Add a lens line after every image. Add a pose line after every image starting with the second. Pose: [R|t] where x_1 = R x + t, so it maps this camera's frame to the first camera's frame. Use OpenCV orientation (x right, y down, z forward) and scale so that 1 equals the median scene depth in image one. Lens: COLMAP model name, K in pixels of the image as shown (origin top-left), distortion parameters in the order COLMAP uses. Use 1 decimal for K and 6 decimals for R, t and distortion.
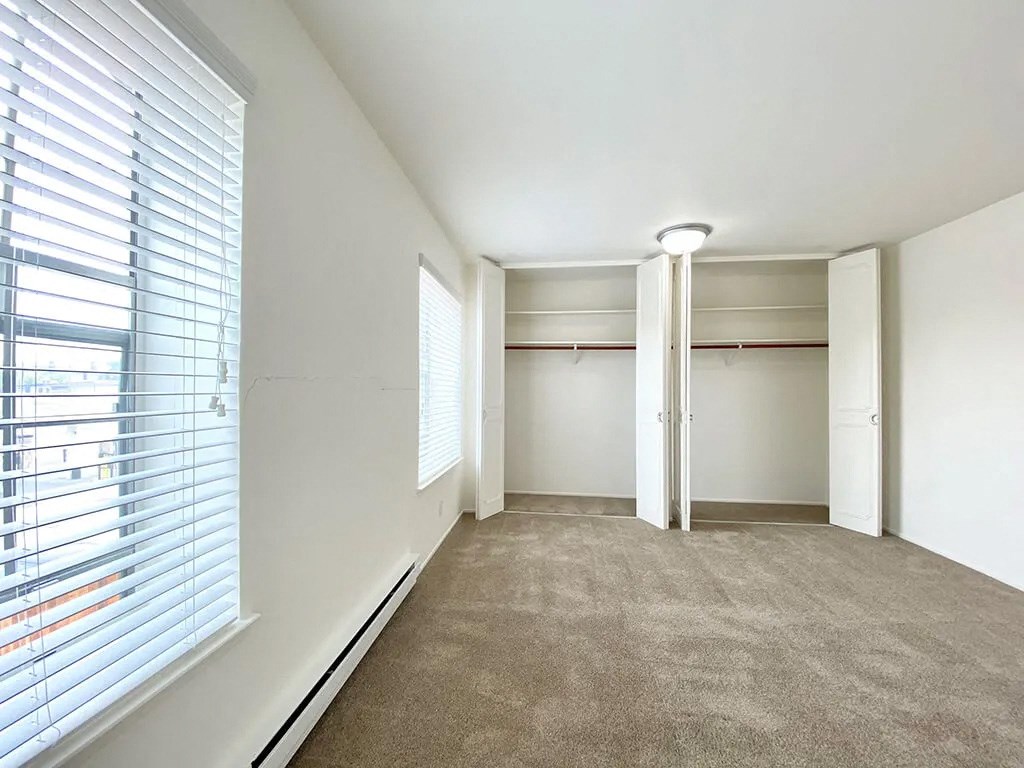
lens RADIAL K [[412.3, 0, 504.3], [0, 412.3, 384.5], [0, 0, 1]] dist [0.028666, -0.023120]
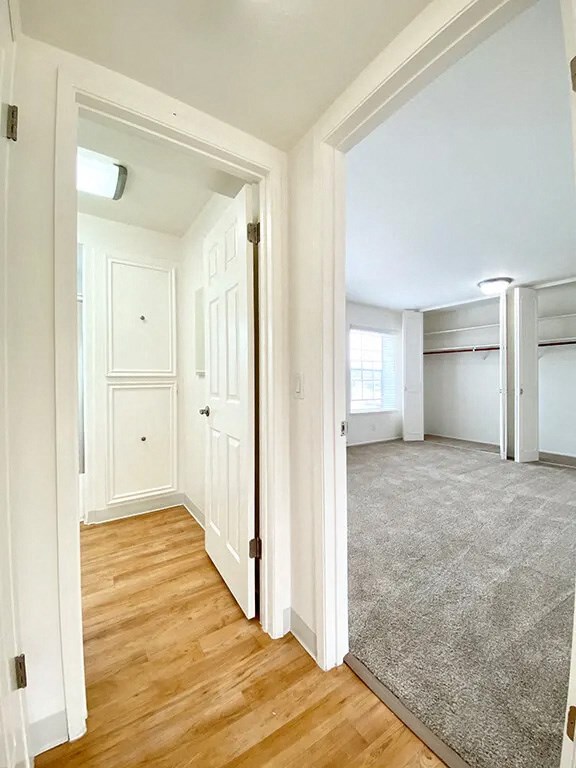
lens RADIAL K [[309.2, 0, 290.0], [0, 309.2, 381.6], [0, 0, 1]] dist [0.028666, -0.023120]
pose [[0.667709, 0.010556, -0.744348, 0.680492], [0.006294, 0.999784, 0.019824, 0.006757], [0.744396, -0.017921, 0.667498, -0.415967]]
